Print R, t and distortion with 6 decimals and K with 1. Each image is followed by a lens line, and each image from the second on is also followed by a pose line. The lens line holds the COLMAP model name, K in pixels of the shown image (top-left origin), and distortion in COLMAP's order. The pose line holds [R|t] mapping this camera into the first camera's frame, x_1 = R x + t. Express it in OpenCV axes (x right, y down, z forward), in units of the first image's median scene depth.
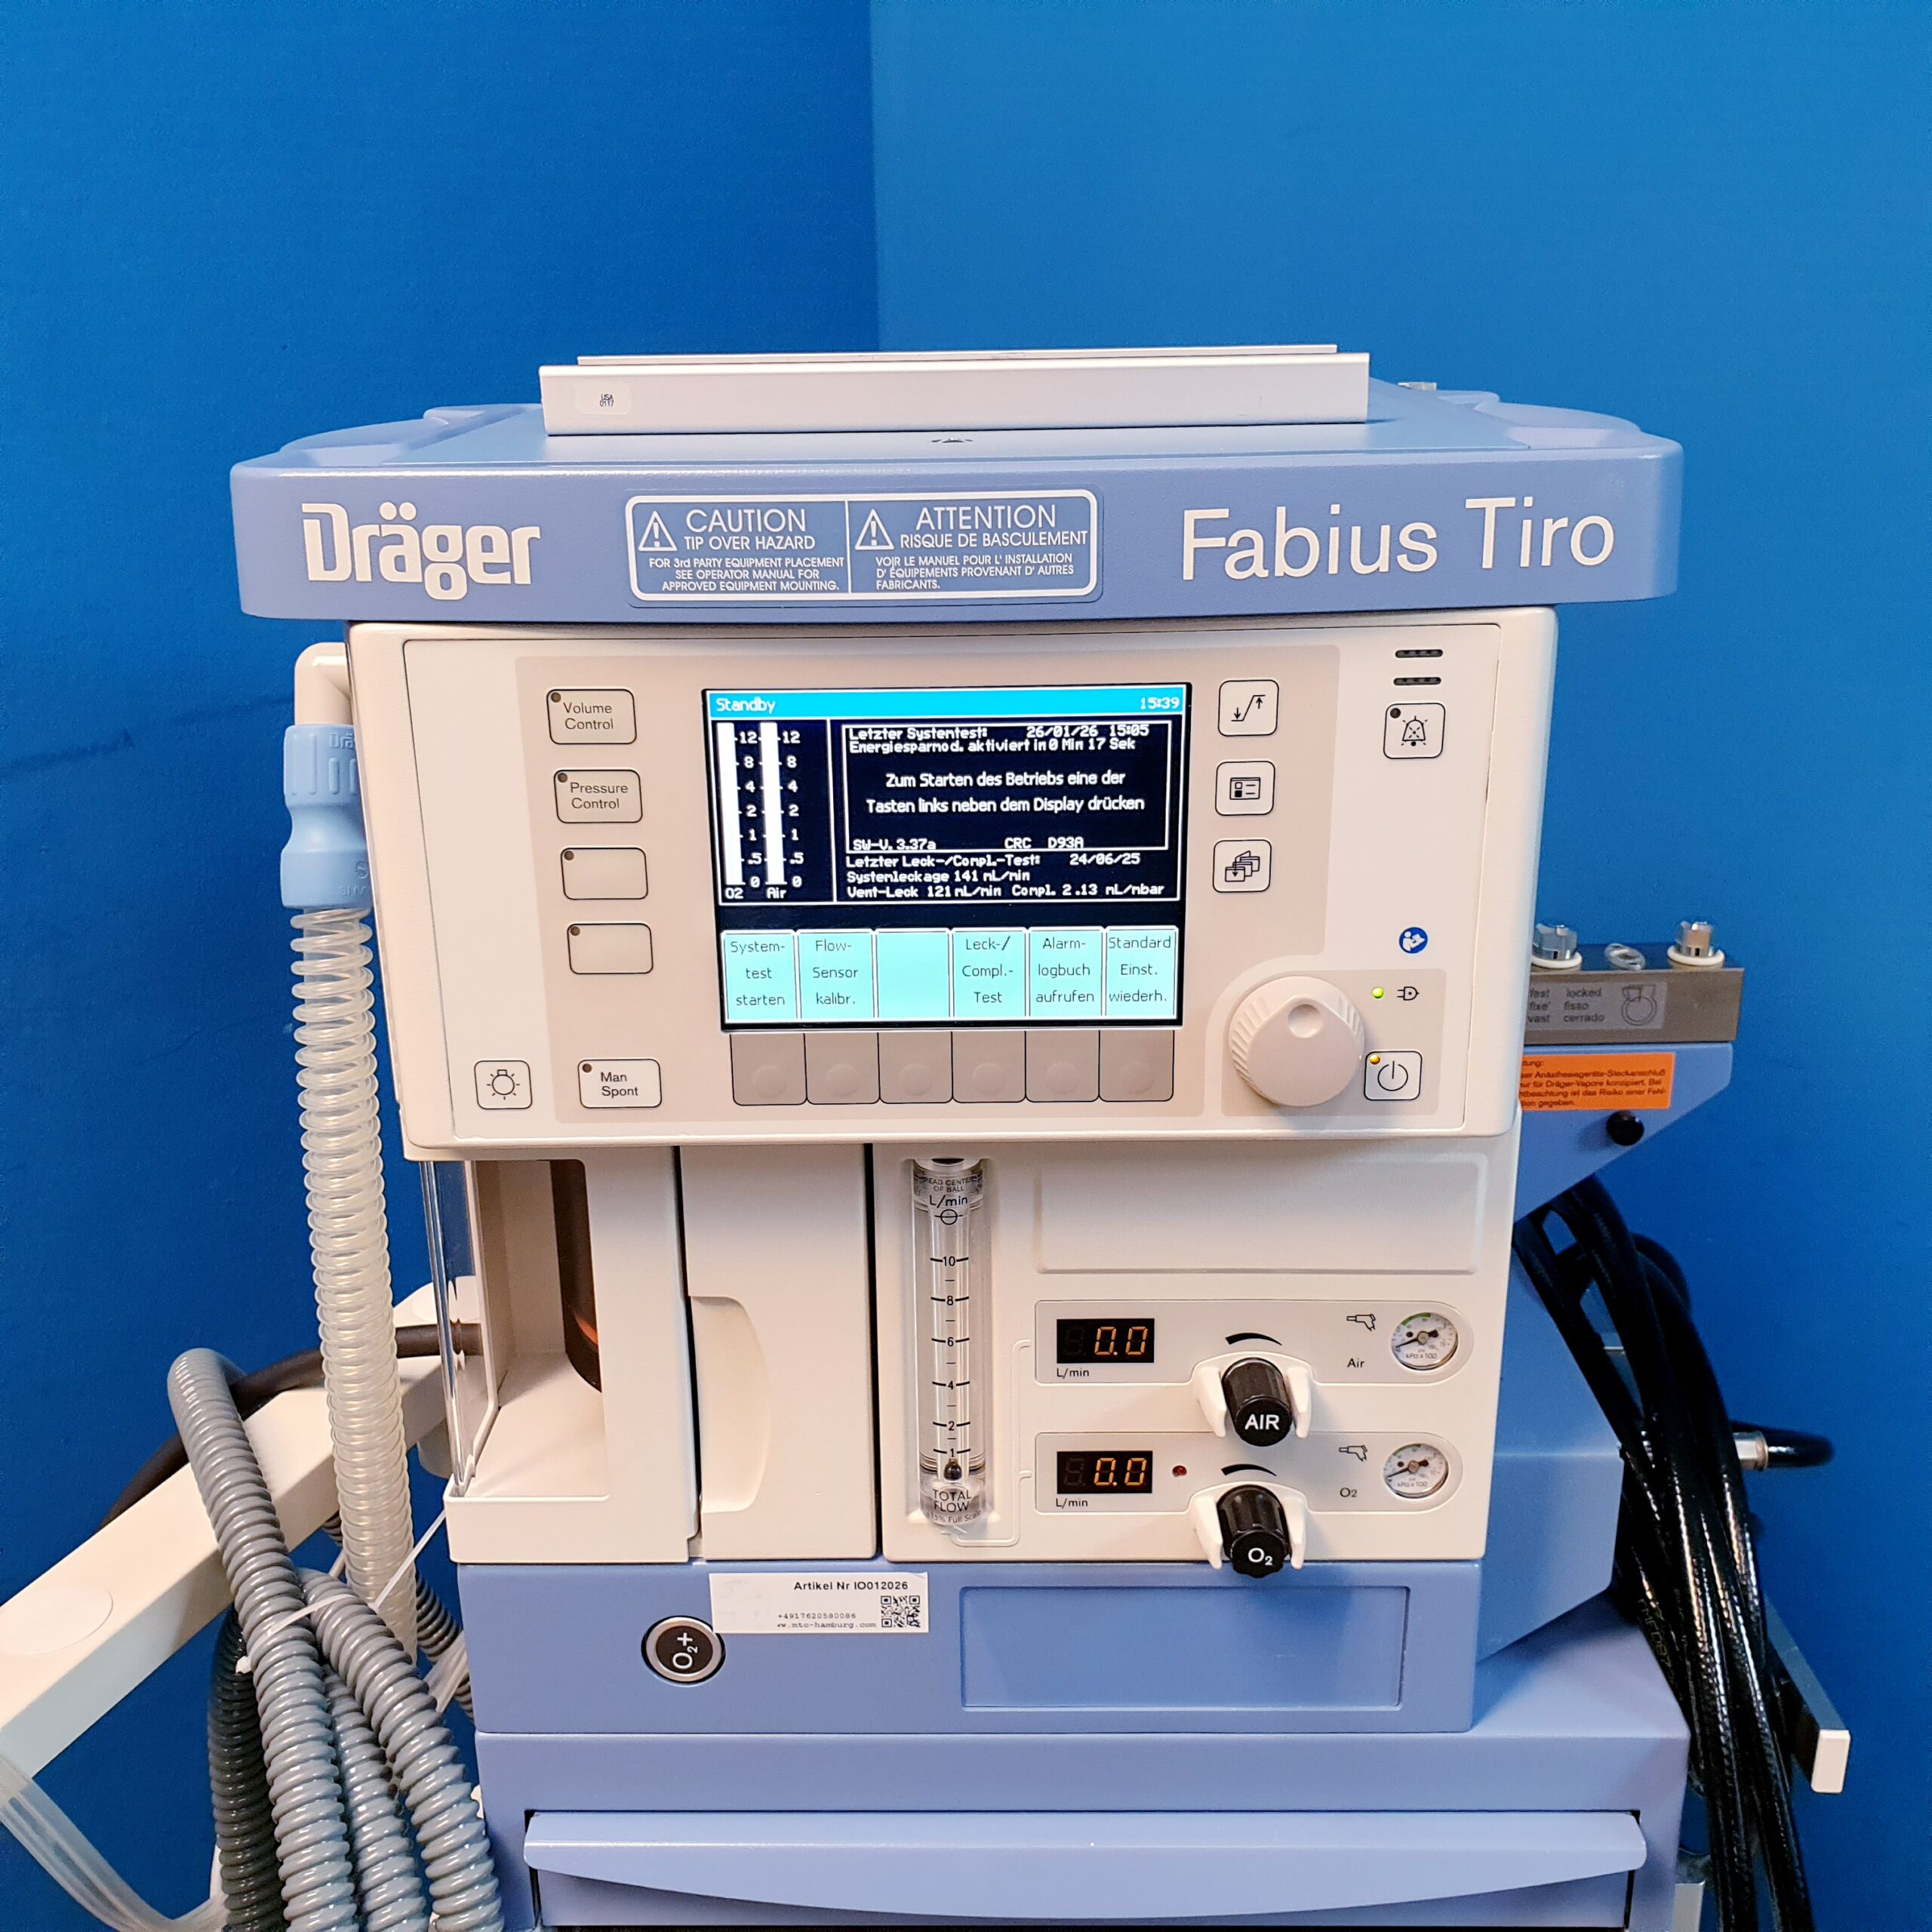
lens RADIAL K [[1932.8, 0, 943.2], [0, 1932.8, 966.4], [0, 0, 1]] dist [0.217754, -0.531047]
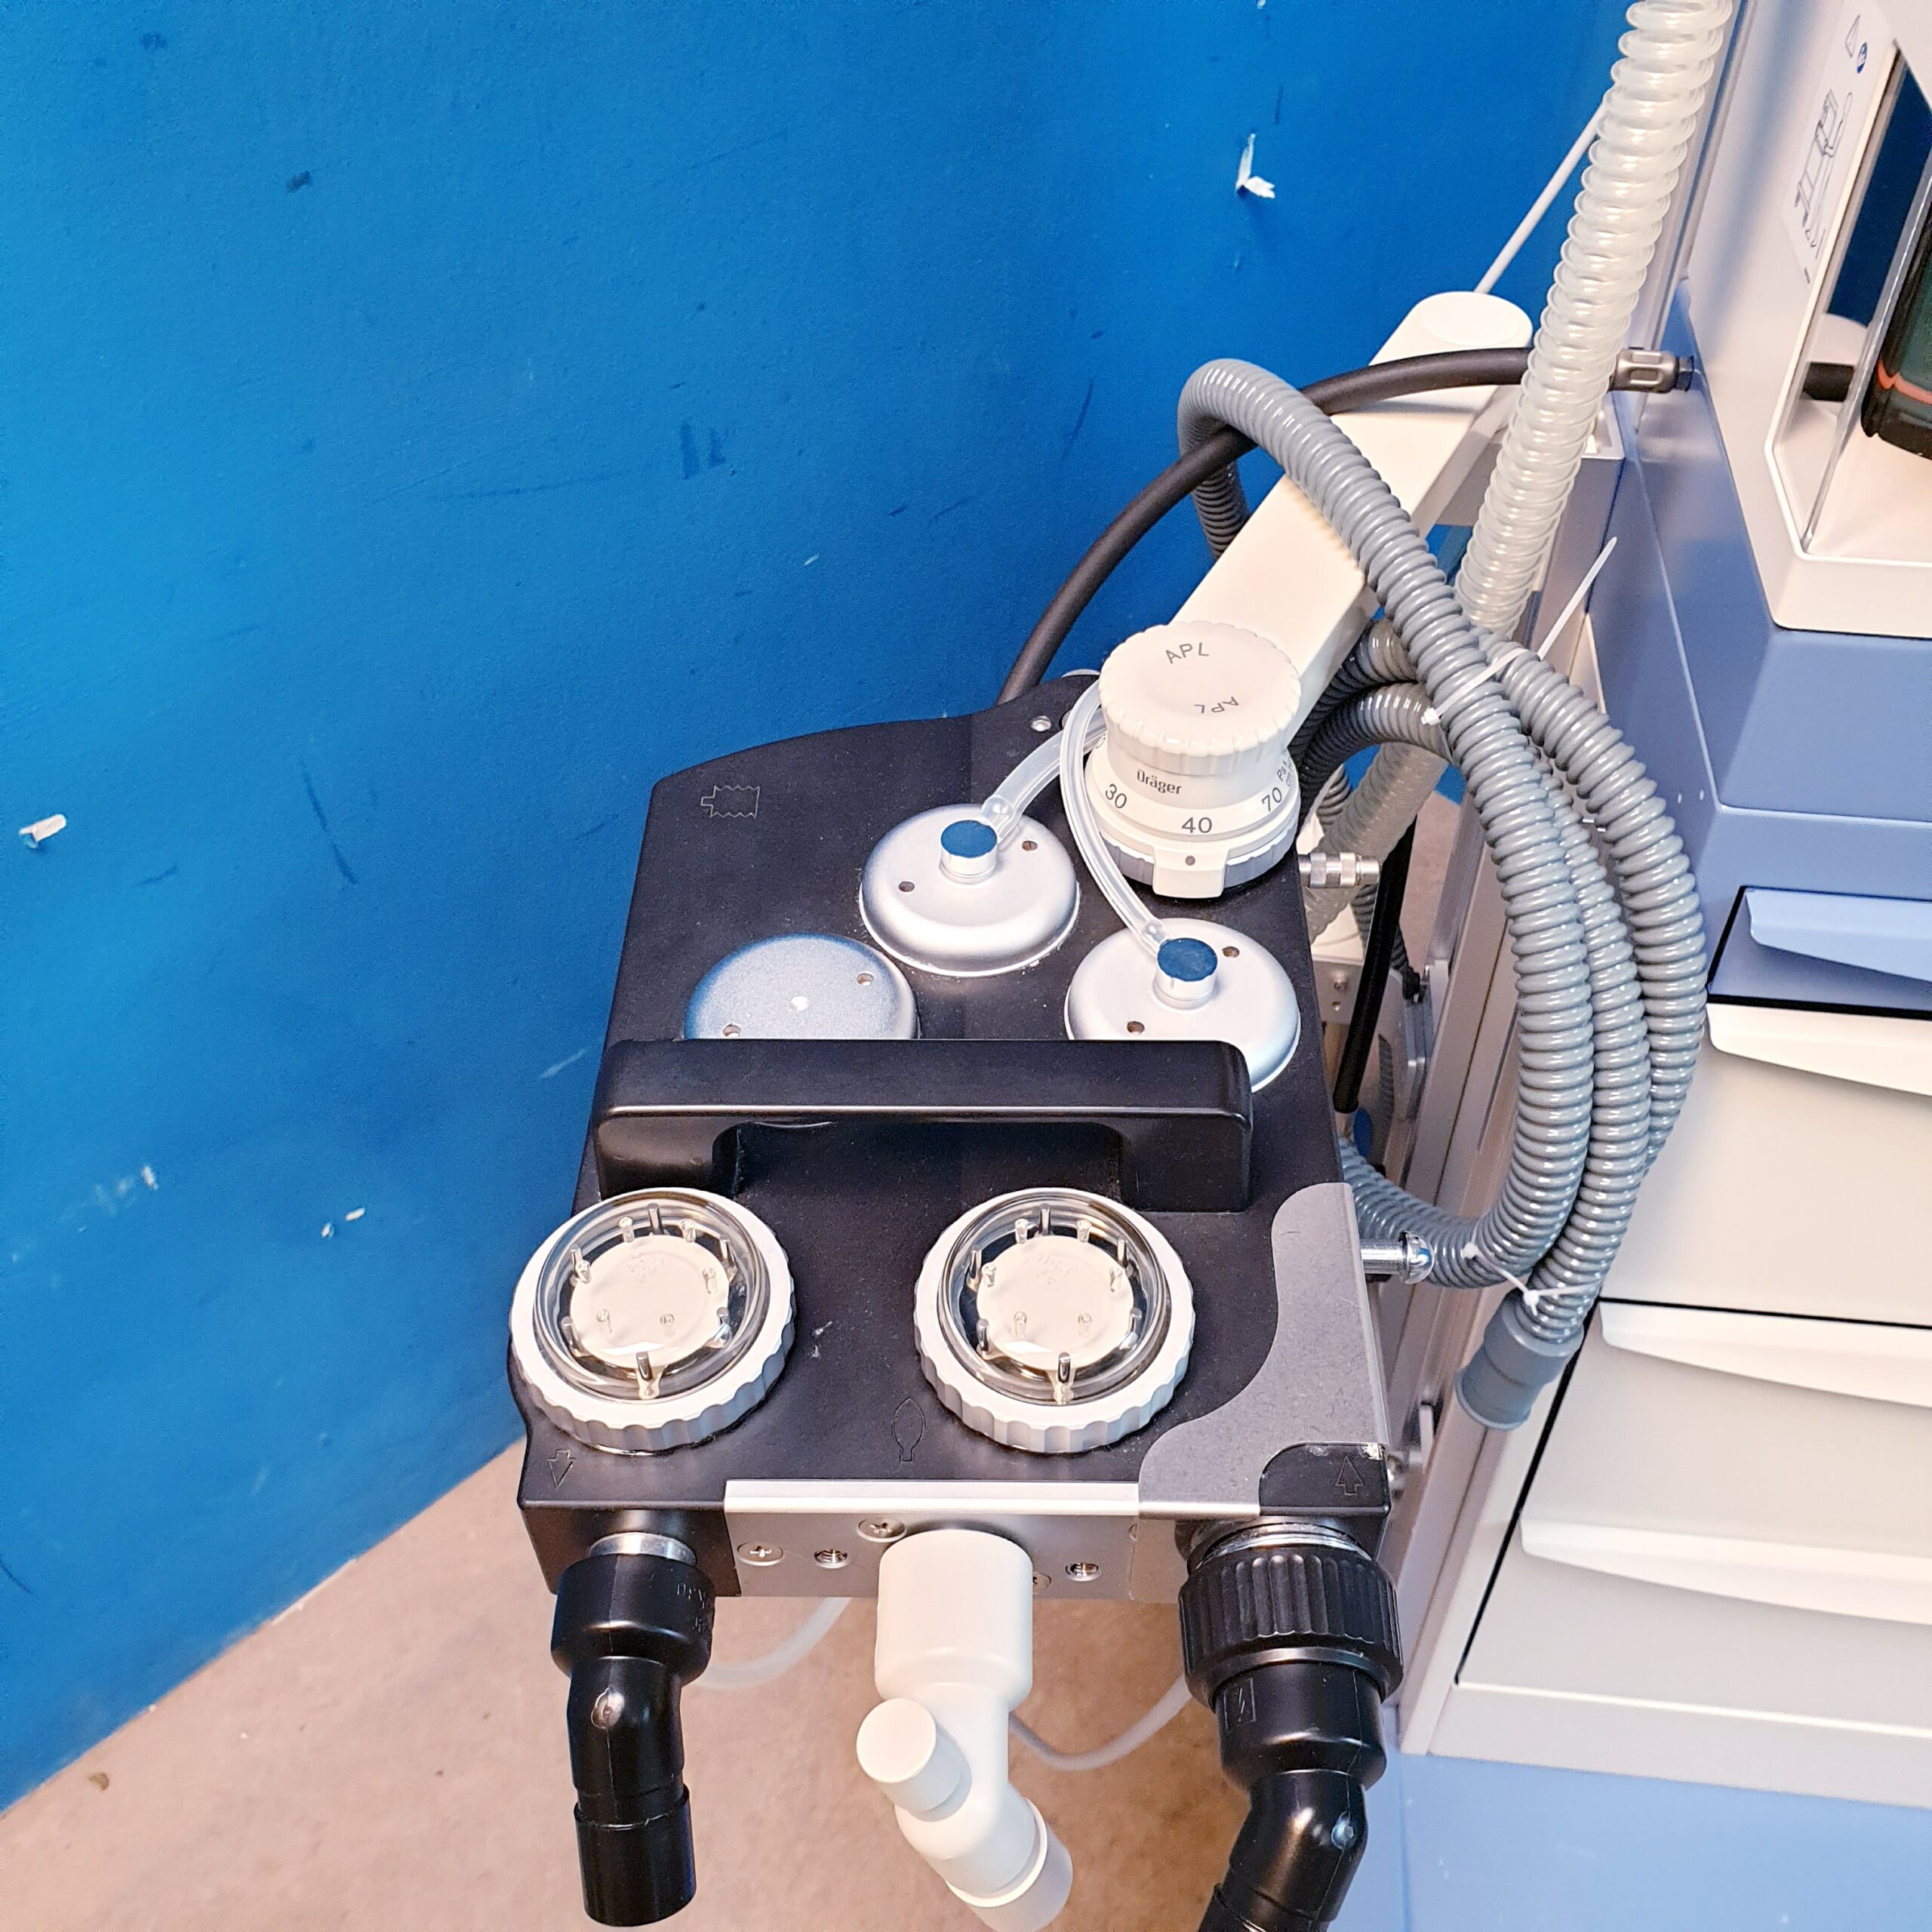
lens RADIAL K [[1999.2, 0, 985.0], [0, 1999.2, 926.9], [0, 0, 1]] dist [0.004710, -0.004598]
pose [[0.996272, 0.074586, -0.043351, -0.671067], [-0.048942, 0.902475, 0.427953, 0.072709], [0.071043, -0.424236, 0.902761, 0.140711]]
